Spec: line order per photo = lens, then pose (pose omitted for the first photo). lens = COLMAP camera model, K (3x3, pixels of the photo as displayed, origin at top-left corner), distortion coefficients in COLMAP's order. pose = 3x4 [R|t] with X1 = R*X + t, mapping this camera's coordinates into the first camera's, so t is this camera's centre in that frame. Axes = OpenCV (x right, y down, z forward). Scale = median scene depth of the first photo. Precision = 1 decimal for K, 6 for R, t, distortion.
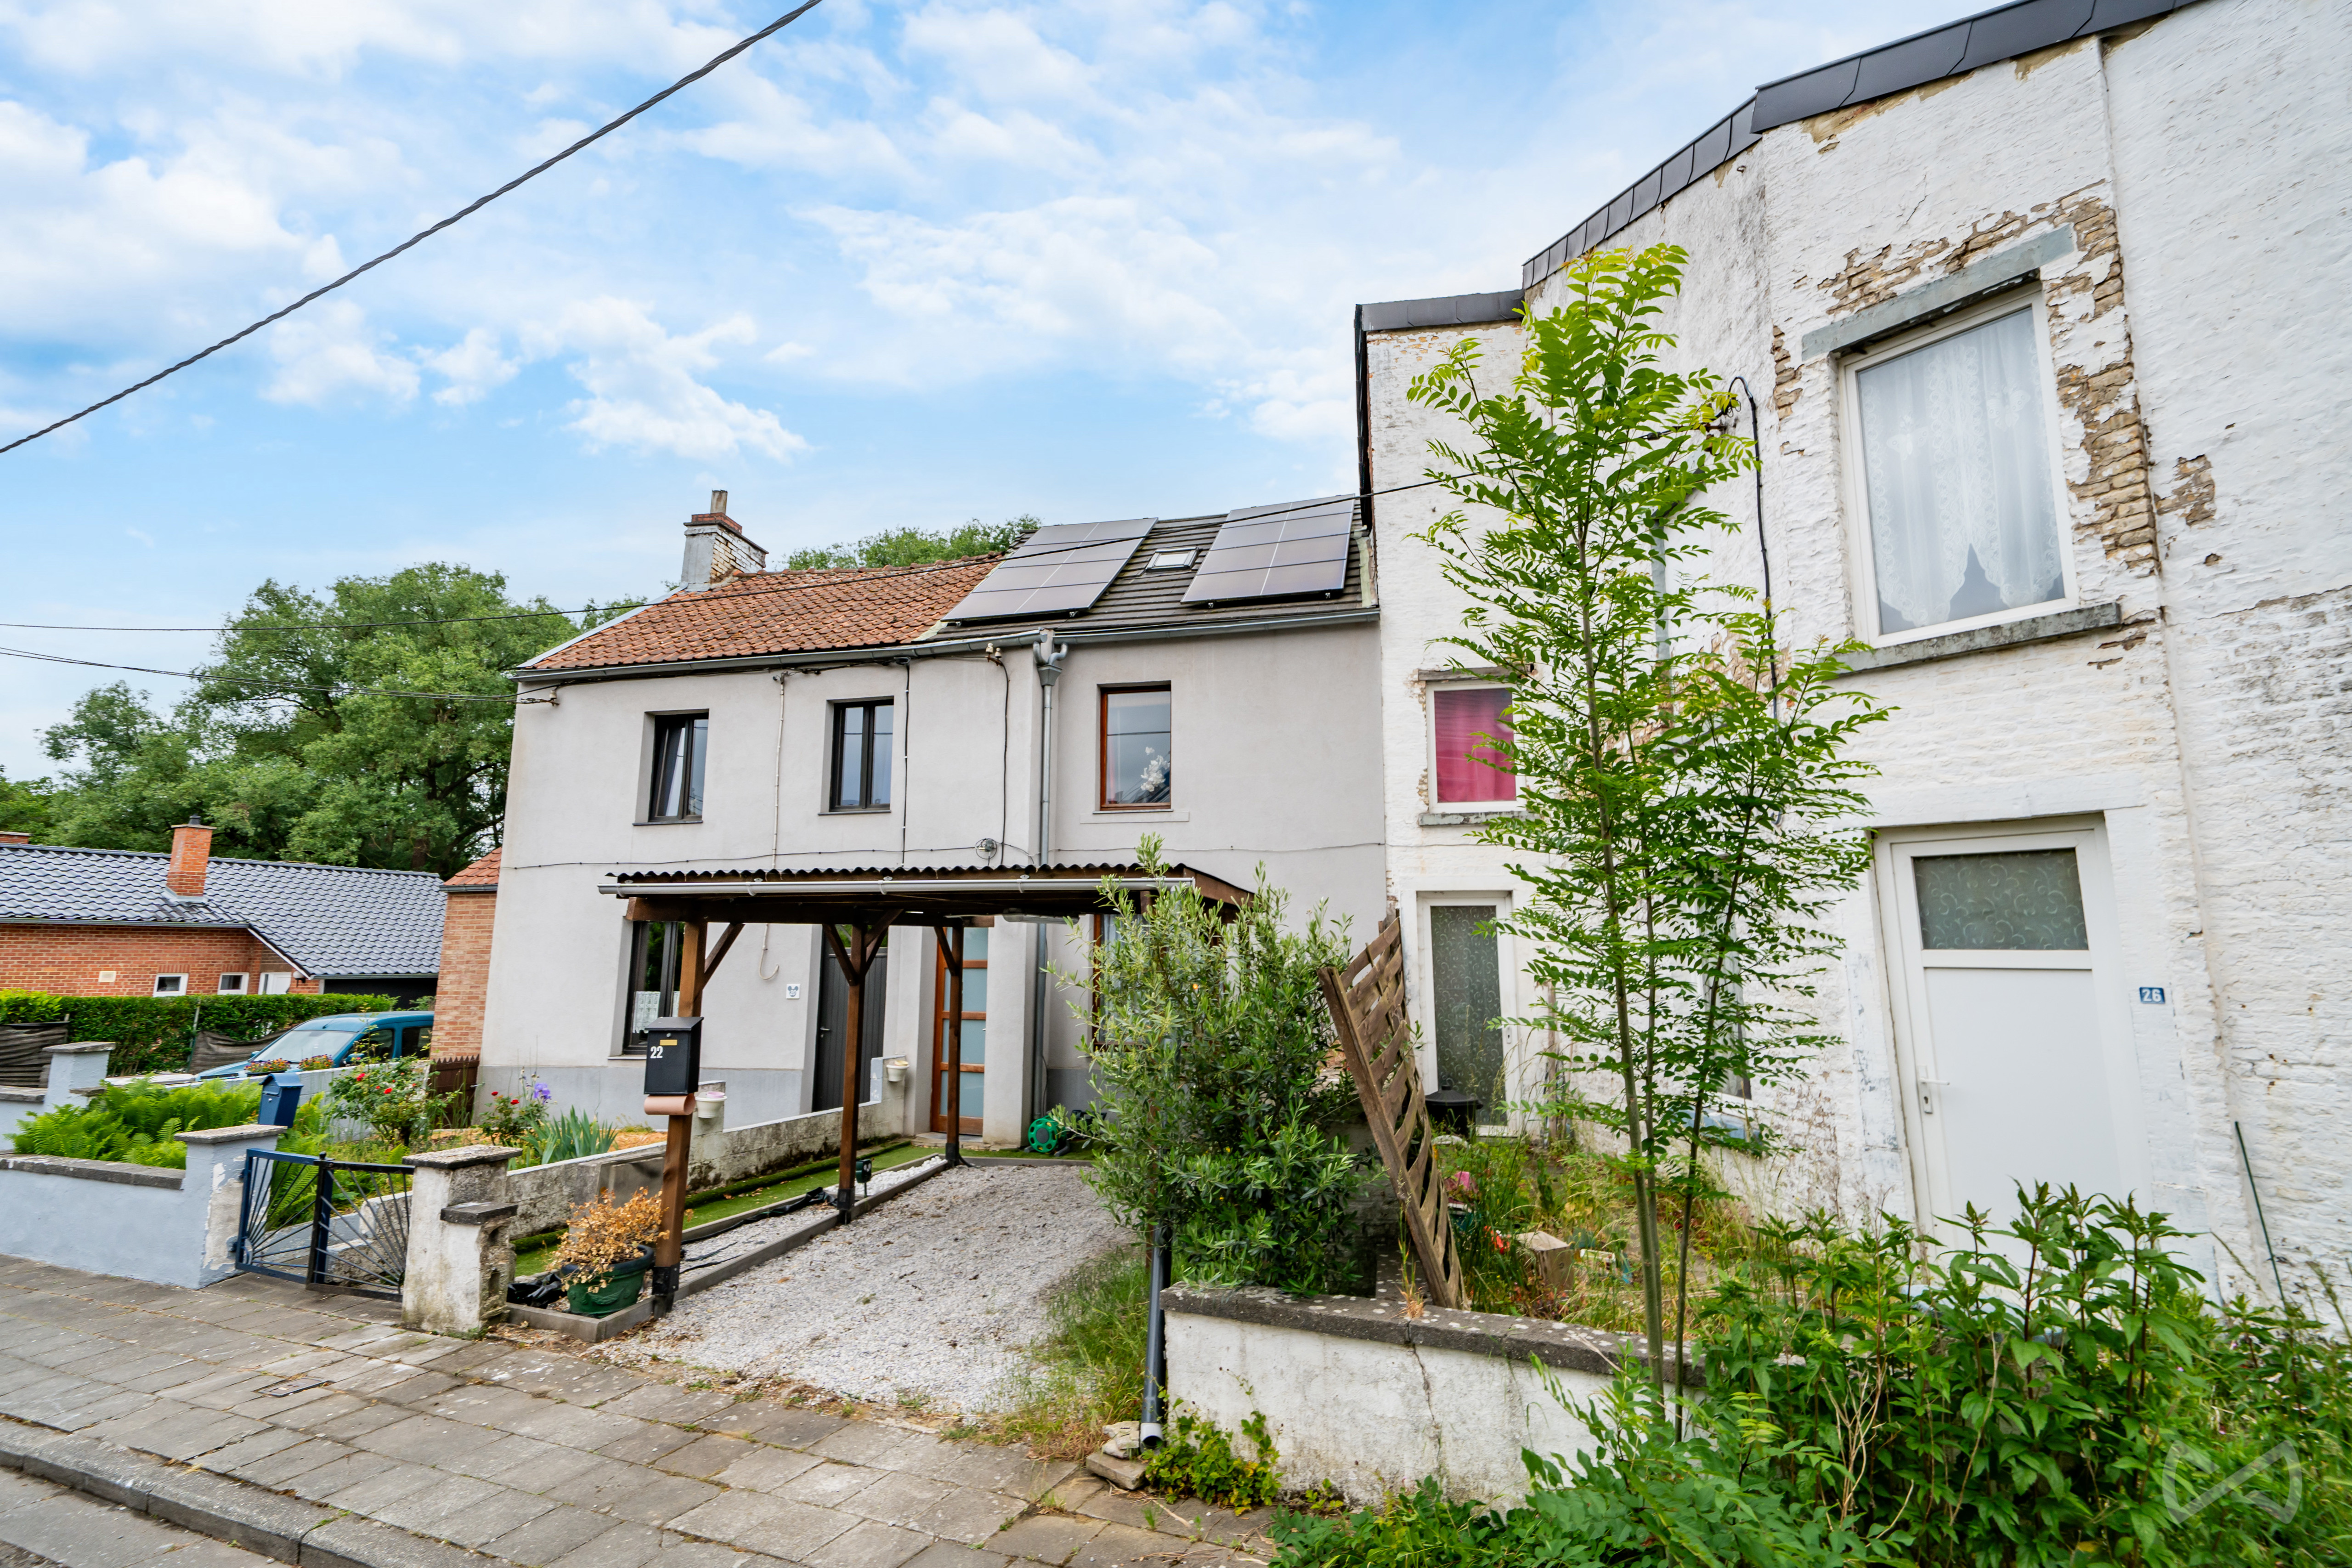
lens RADIAL K [[947.6, 0, 1168.7], [0, 947.6, 818.0], [0, 0, 1]] dist [0.042663, -0.011398]
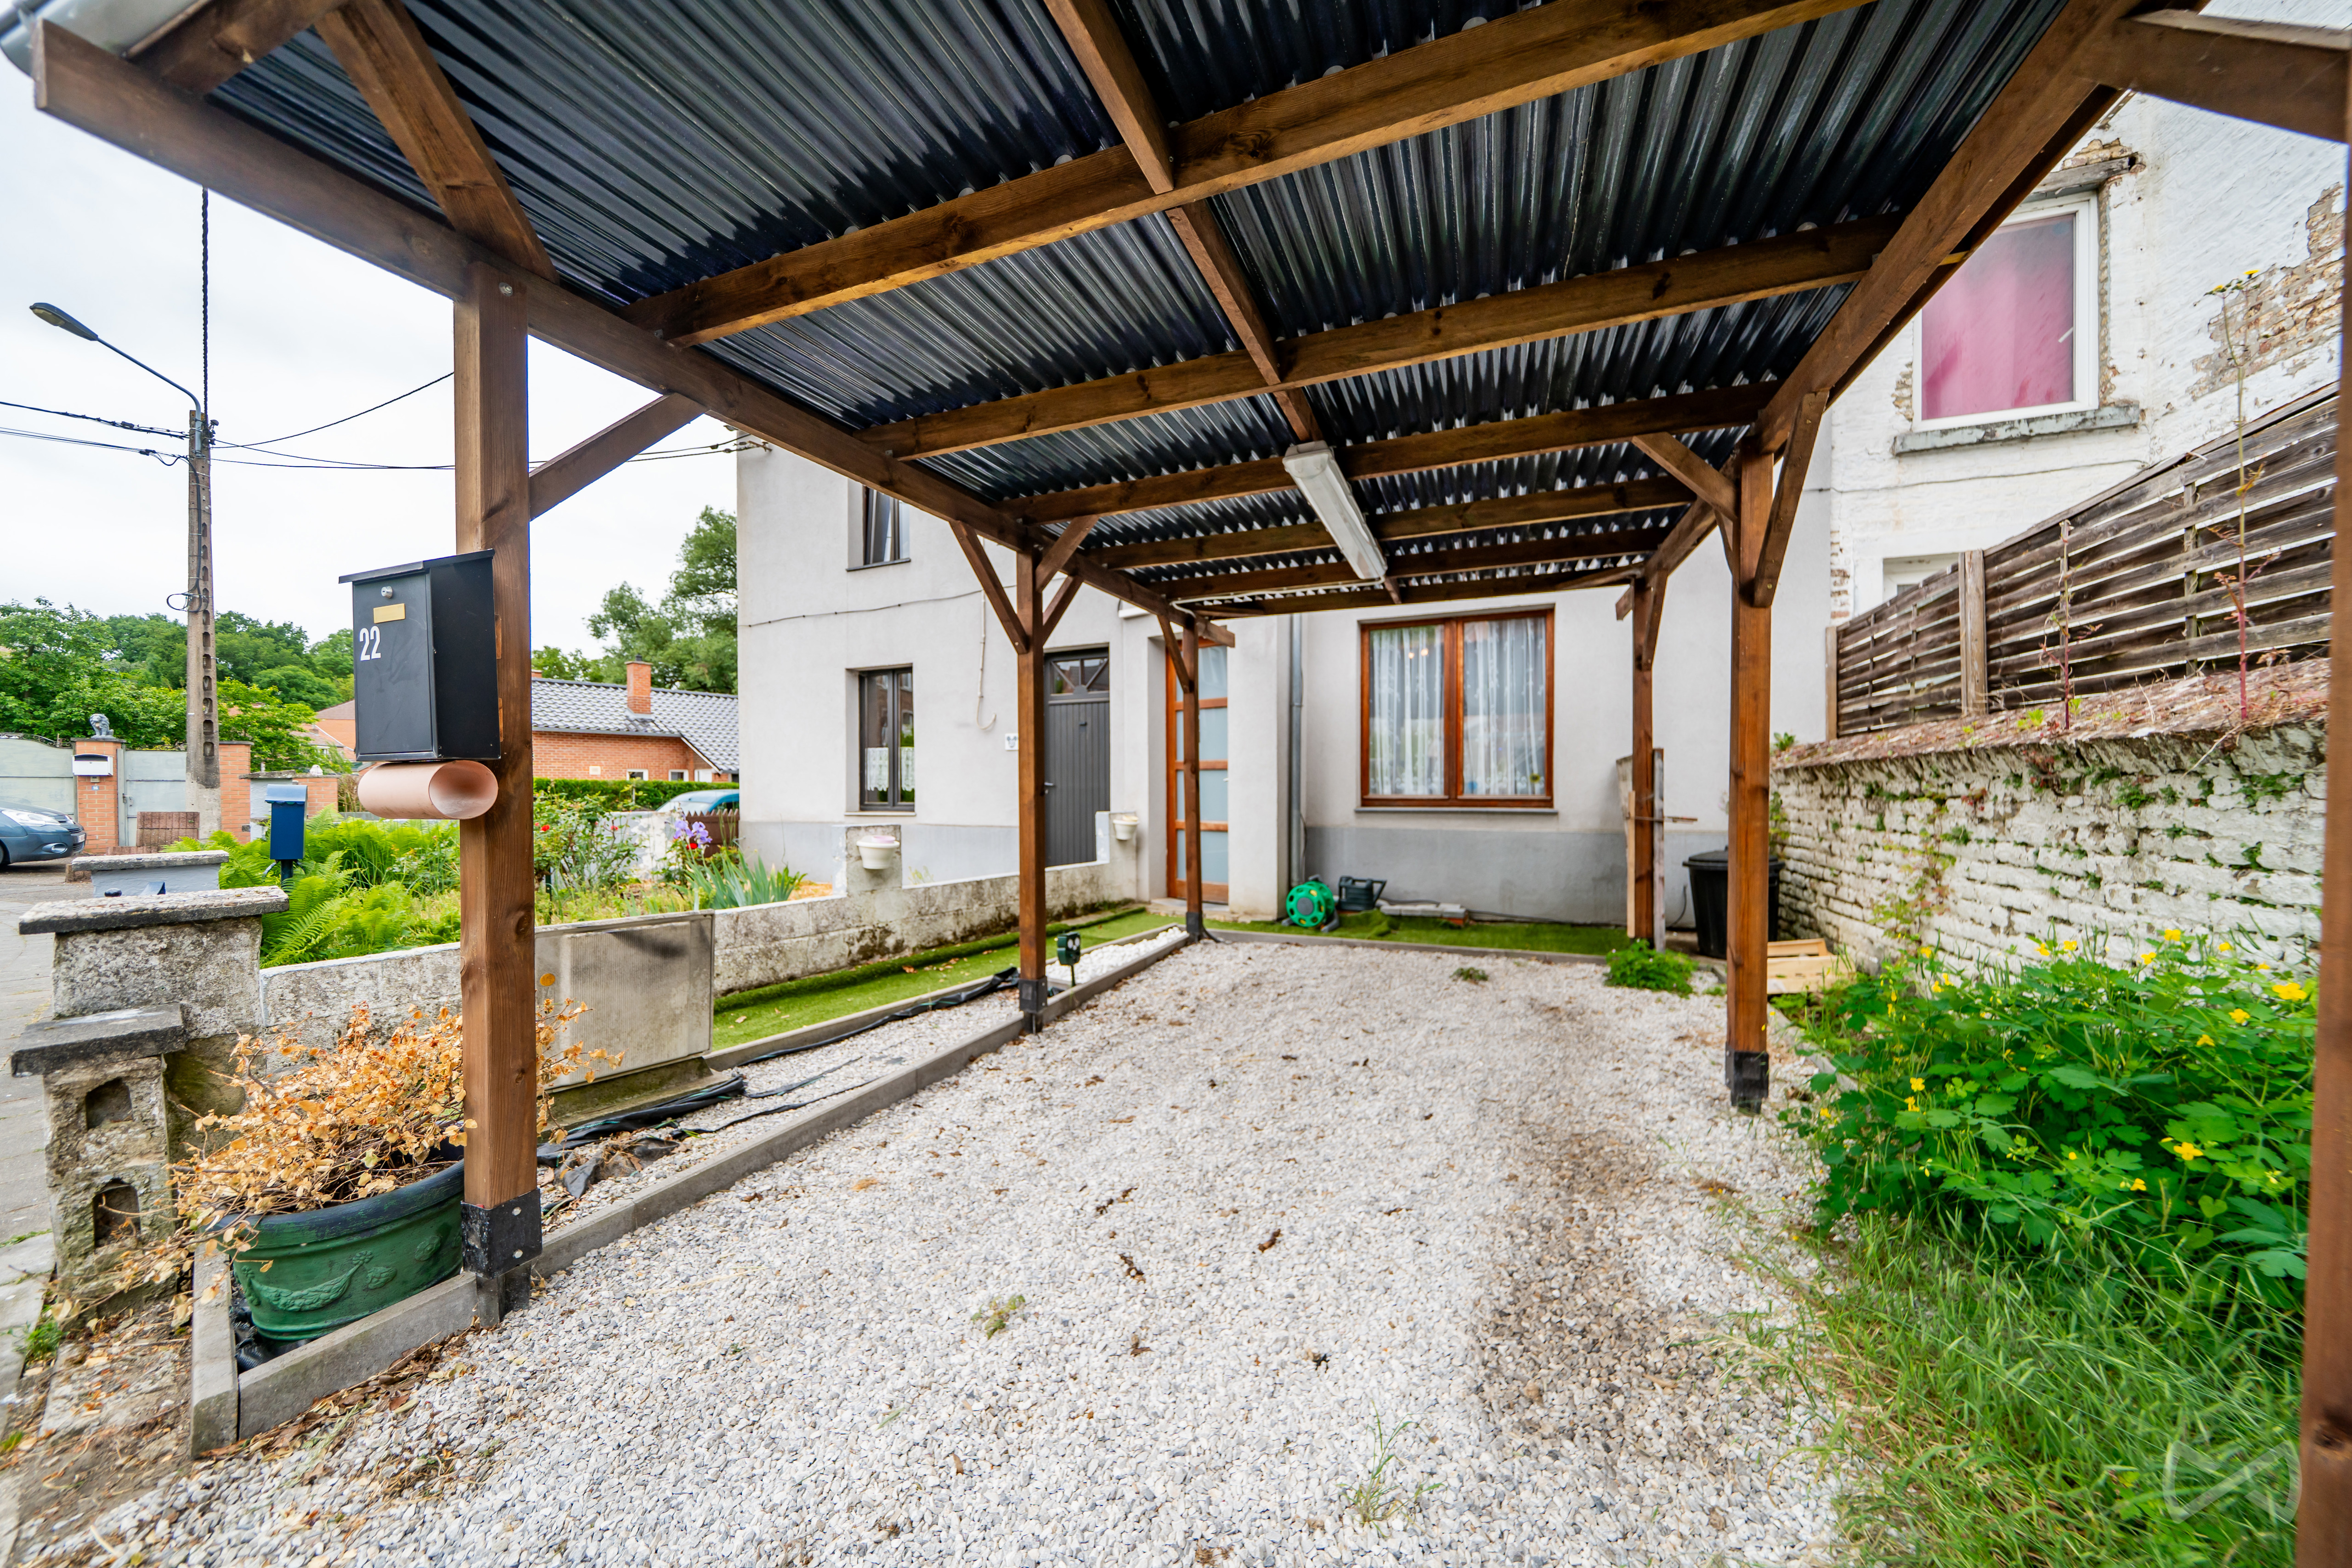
lens RADIAL K [[782.5, 0, 1203.4], [0, 782.5, 794.6], [0, 0, 1]] dist [-0.001842, -0.000398]
pose [[0.980533, -0.000248, -0.196355, -0.094014], [0.035551, 0.983696, 0.176289, 0.134048], [0.193110, -0.179838, 0.964555, 0.402909]]
